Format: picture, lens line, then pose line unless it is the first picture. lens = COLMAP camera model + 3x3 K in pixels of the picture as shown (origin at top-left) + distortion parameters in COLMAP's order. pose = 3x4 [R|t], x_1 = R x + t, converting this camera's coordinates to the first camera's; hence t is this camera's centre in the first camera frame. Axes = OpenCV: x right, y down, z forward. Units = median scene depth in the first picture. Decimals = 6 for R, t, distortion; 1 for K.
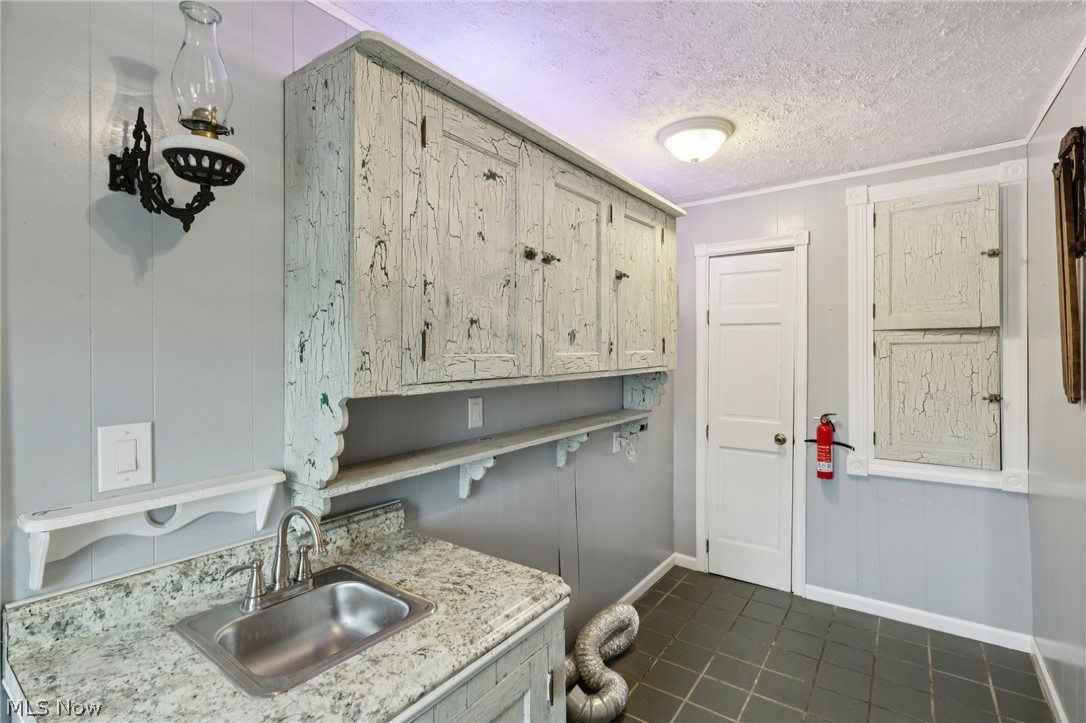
lens RADIAL K [[506.8, 0, 544.6], [0, 506.8, 352.5], [0, 0, 1]] dist [-0.002388, 0.002576]
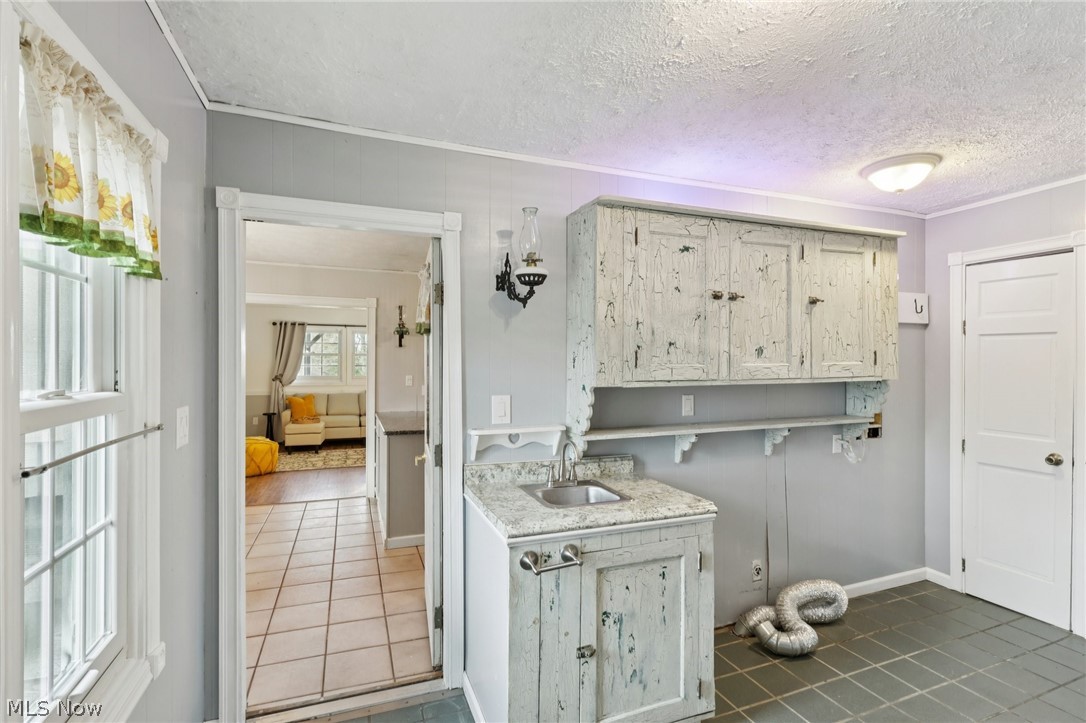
lens RADIAL K [[506.8, 0, 543.9], [0, 506.8, 363.3], [0, 0, 1]] dist [-0.002388, 0.002576]
pose [[0.844908, 0.005482, -0.534883, 0.383718], [-0.004246, 0.999985, 0.003543, -0.004293], [0.534894, -0.000723, 0.844919, -0.575282]]
